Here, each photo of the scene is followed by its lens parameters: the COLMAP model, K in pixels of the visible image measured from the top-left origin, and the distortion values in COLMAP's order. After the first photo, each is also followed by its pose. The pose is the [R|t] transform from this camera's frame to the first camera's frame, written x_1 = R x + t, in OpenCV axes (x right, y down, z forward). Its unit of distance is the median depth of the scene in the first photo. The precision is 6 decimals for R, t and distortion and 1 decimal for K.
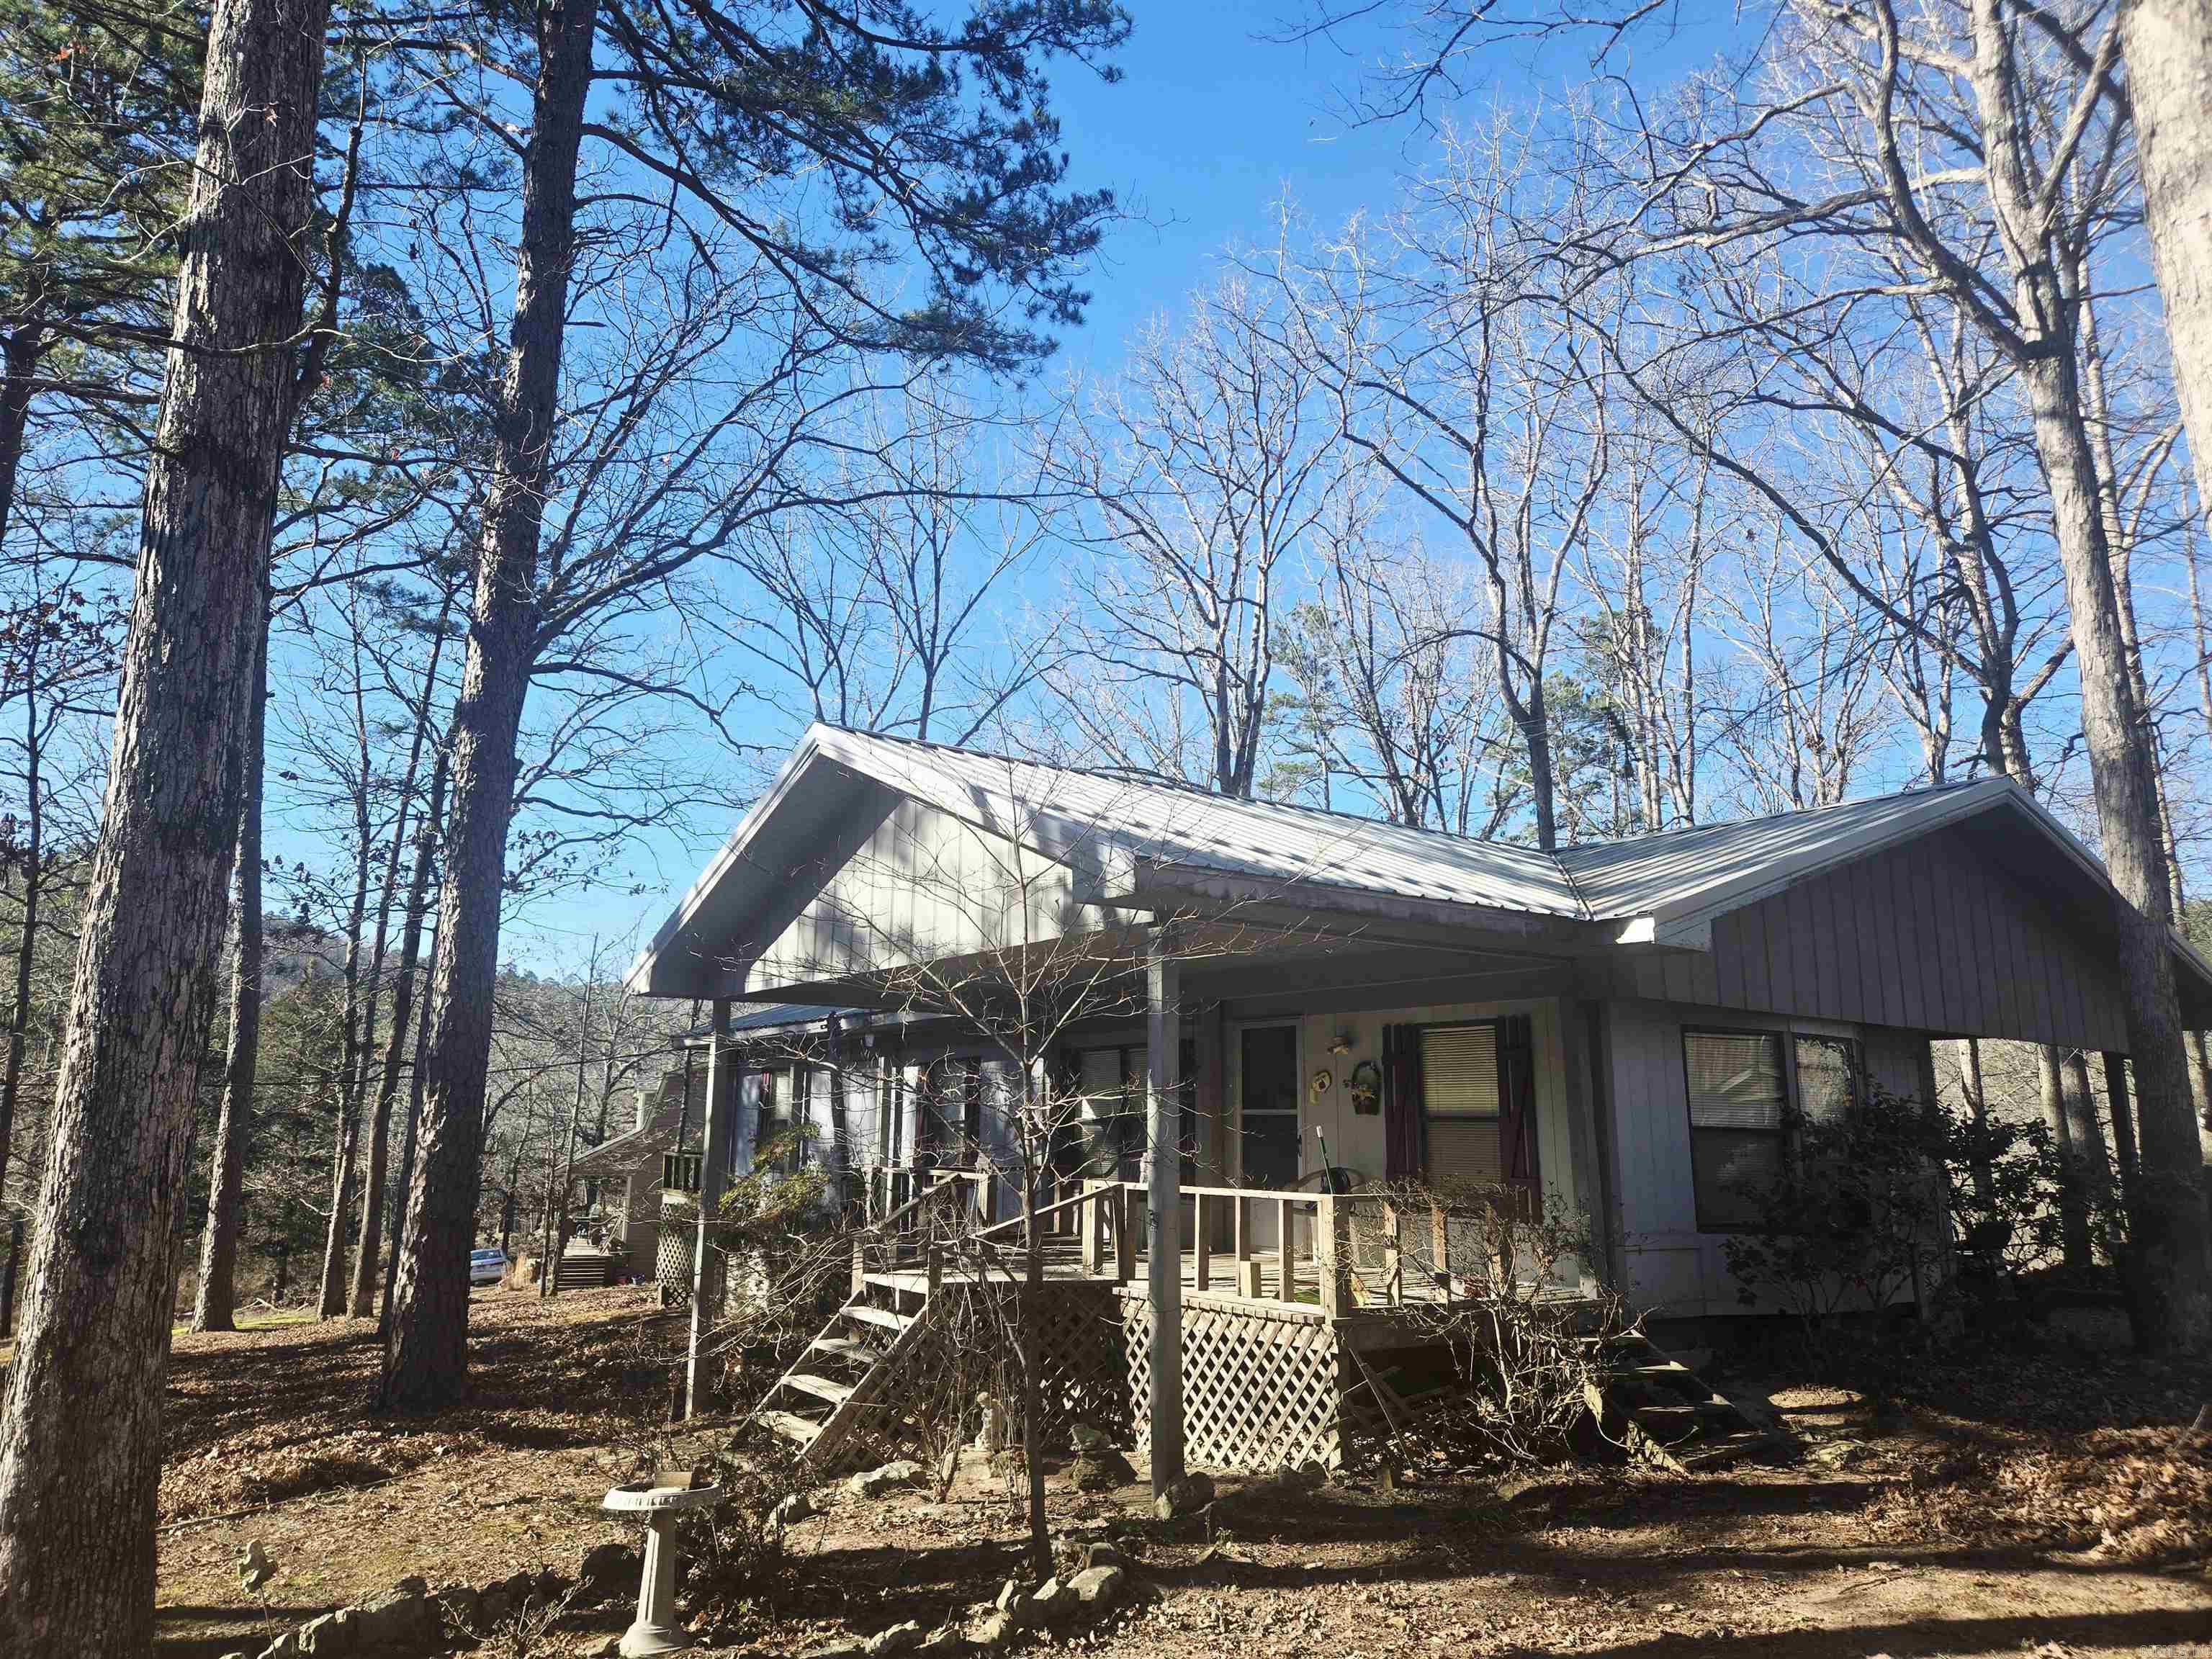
lens RADIAL K [[1473.3, 0, 1101.4], [0, 1473.3, 818.8], [0, 0, 1]] dist [0.097073, -0.089895]
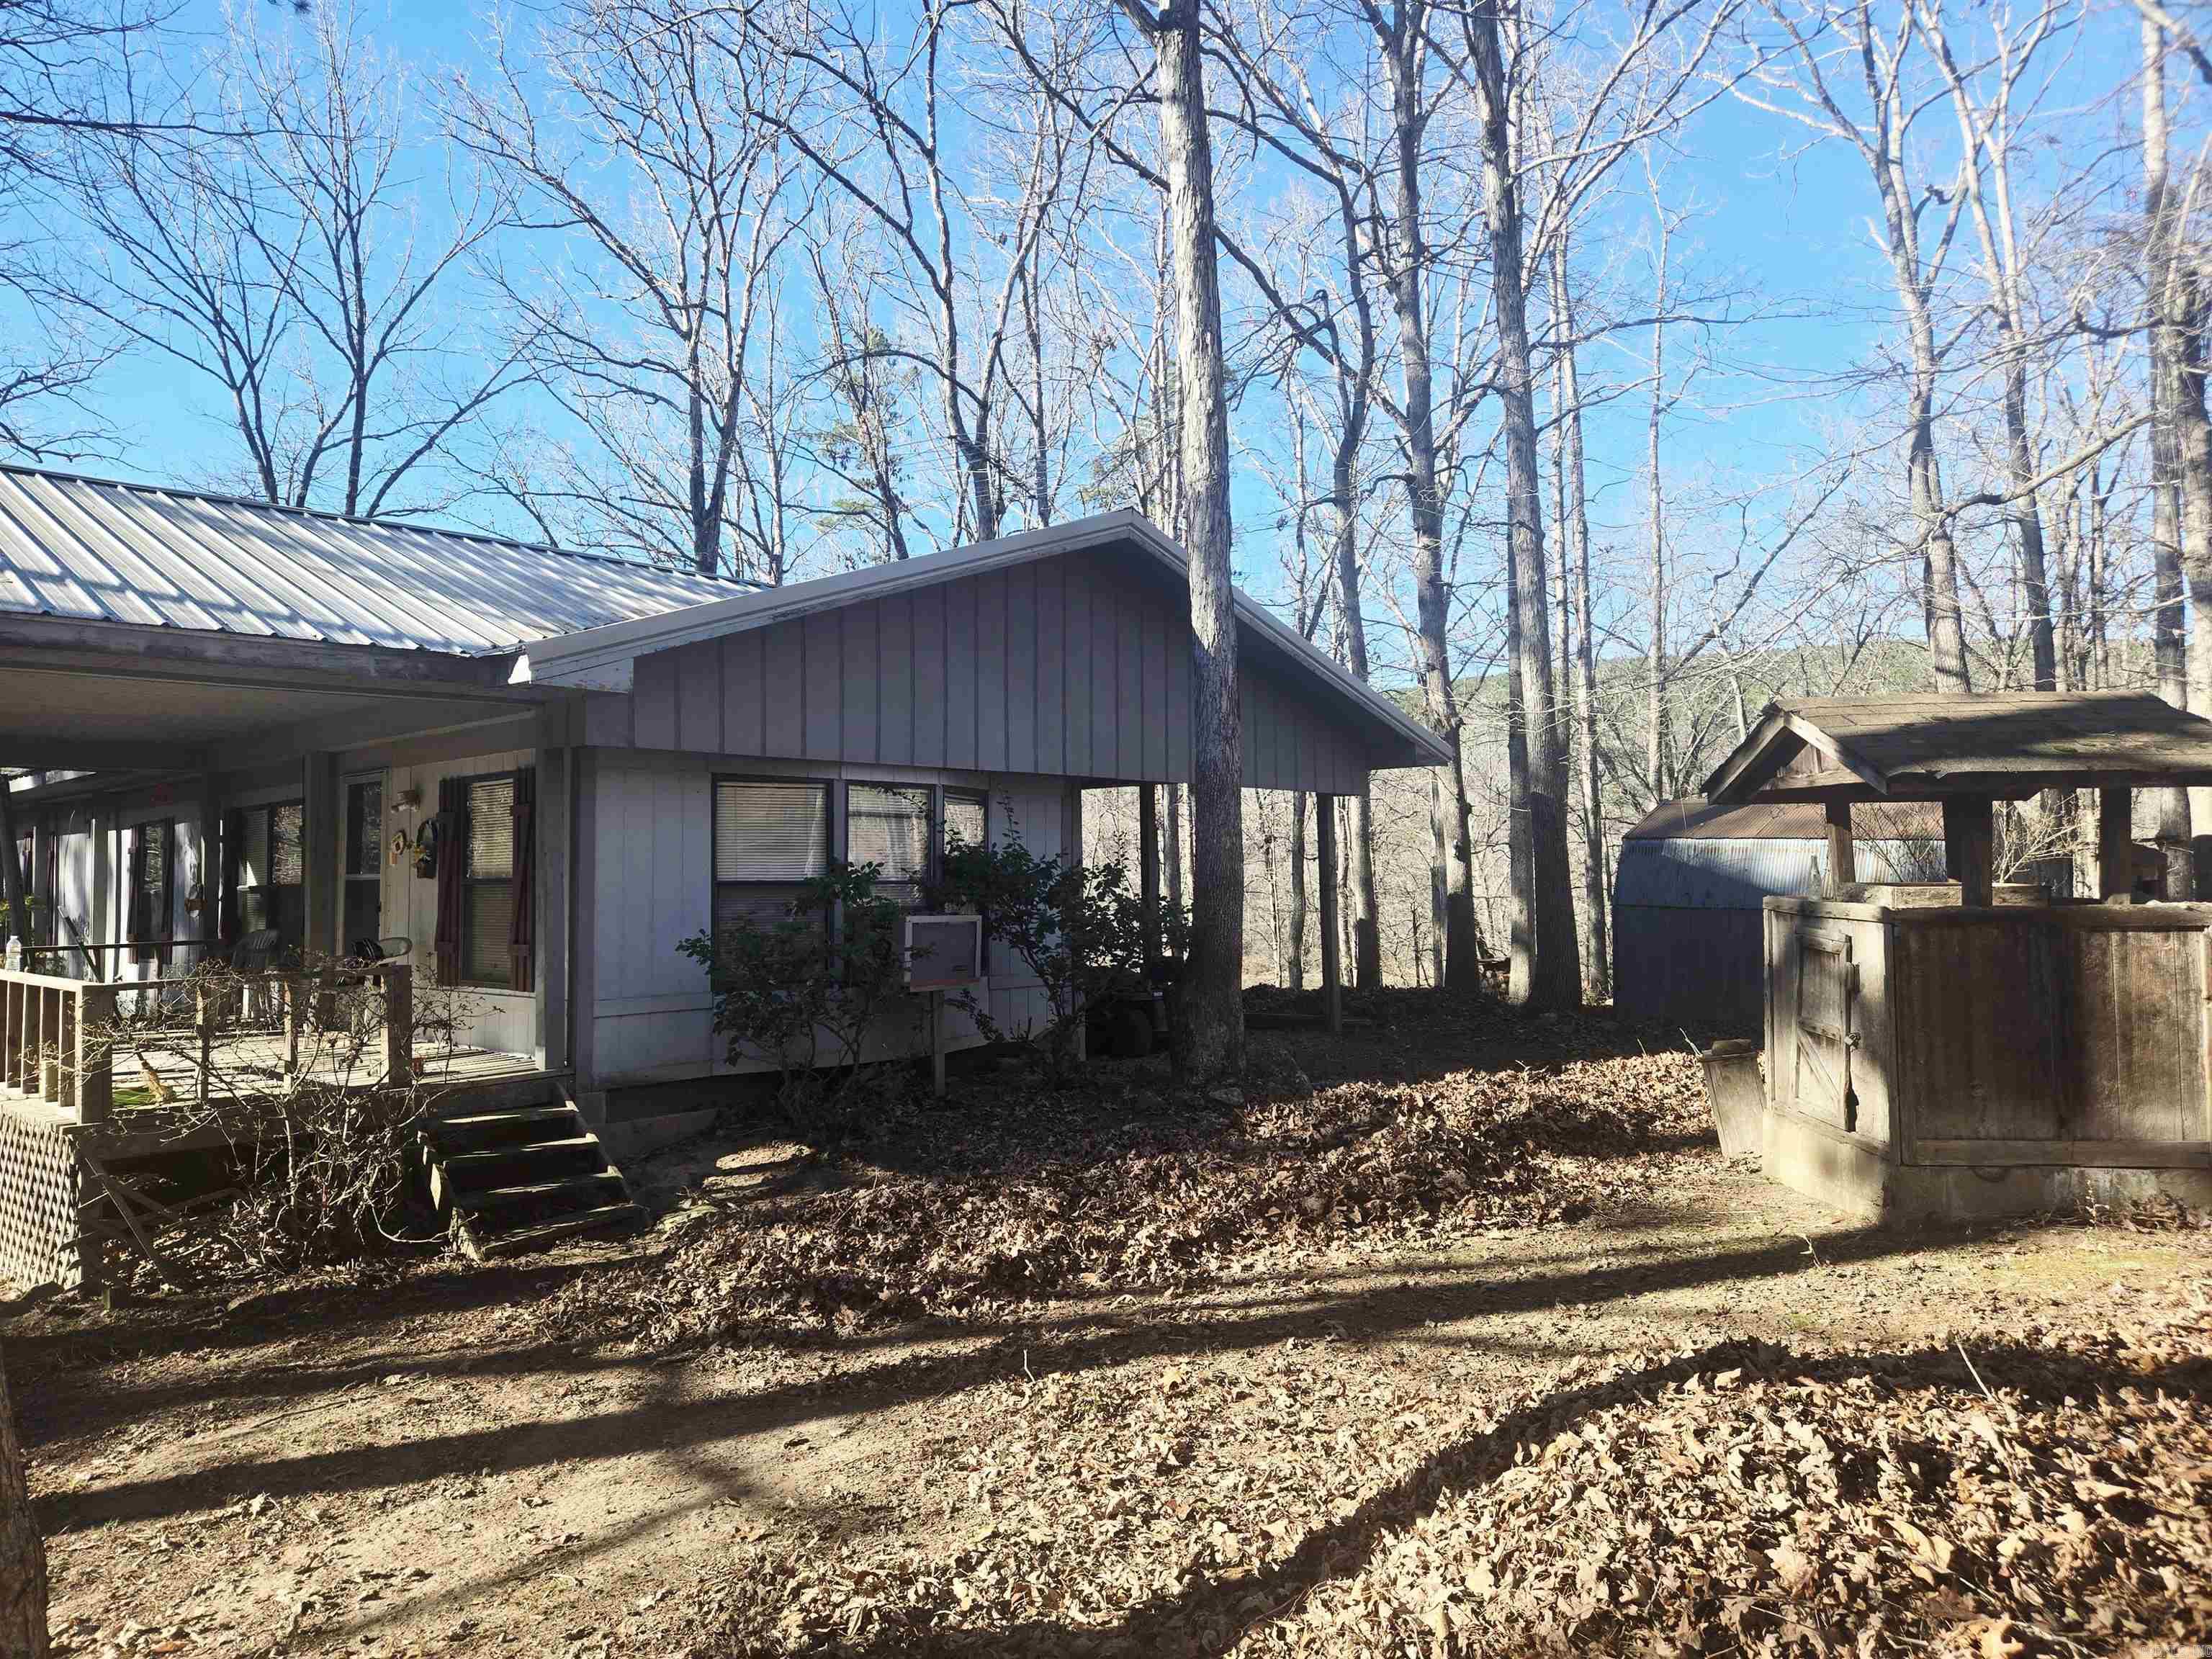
lens RADIAL K [[1473.3, 0, 1101.4], [0, 1473.3, 818.8], [0, 0, 1]] dist [0.097073, -0.089895]
pose [[0.982112, -0.017320, 0.187500, 0.409775], [-0.014380, 0.985954, 0.166398, 0.009316], [-0.187748, -0.166118, 0.968068, 0.063892]]
